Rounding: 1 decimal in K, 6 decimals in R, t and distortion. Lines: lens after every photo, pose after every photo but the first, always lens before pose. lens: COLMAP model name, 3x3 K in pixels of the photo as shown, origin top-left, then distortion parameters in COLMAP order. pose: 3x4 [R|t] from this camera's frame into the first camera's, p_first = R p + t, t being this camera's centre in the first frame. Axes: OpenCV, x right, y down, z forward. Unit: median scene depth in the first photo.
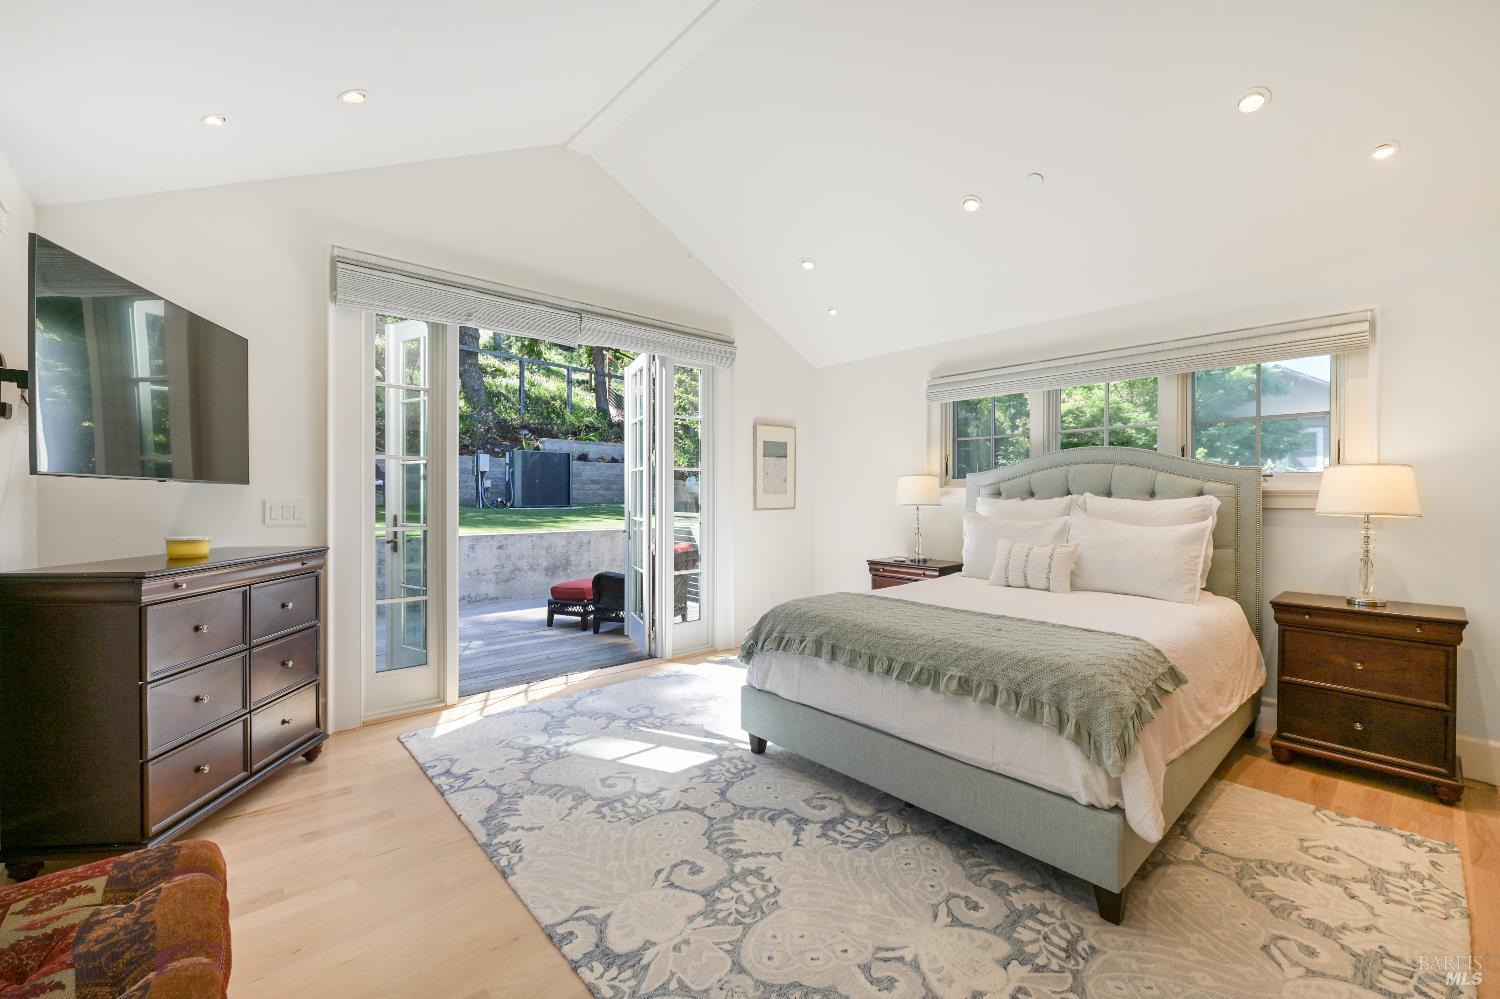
lens RADIAL K [[628.3, 0, 754.8], [0, 628.3, 501.4], [0, 0, 1]] dist [-0.000479, 0.000052]
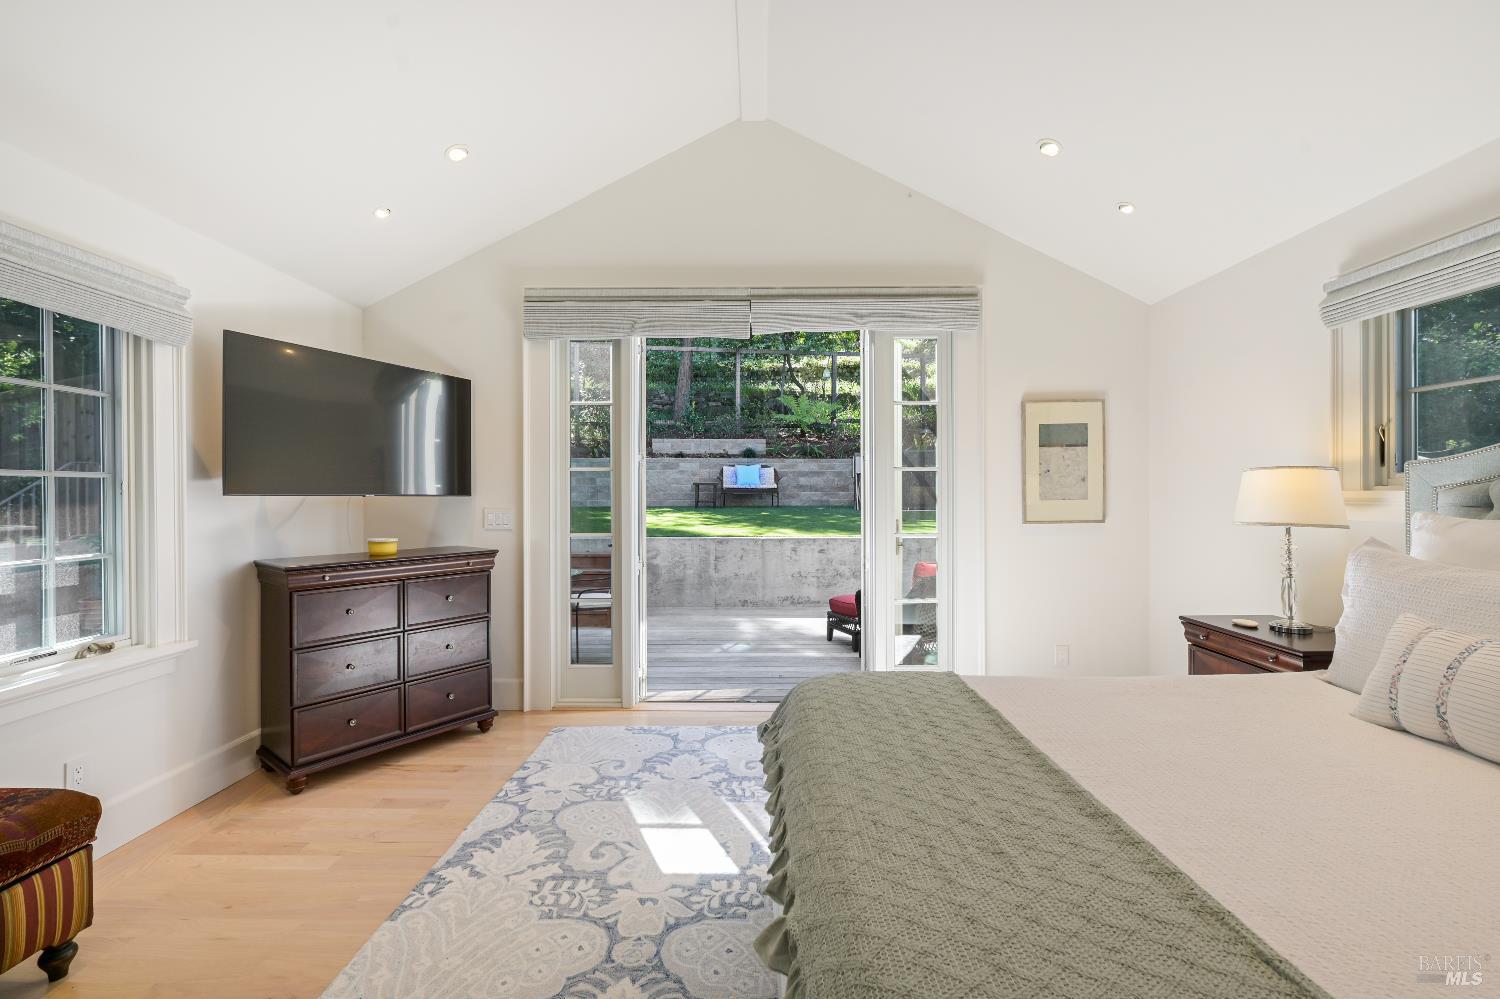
lens RADIAL K [[628.3, 0, 747.1], [0, 628.3, 494.0], [0, 0, 1]] dist [-0.000479, 0.000052]
pose [[0.727958, -0.003792, -0.685612, 0.338795], [-0.002063, 0.999968, -0.007721, -0.016952], [0.685619, 0.007035, 0.727927, 0.358001]]
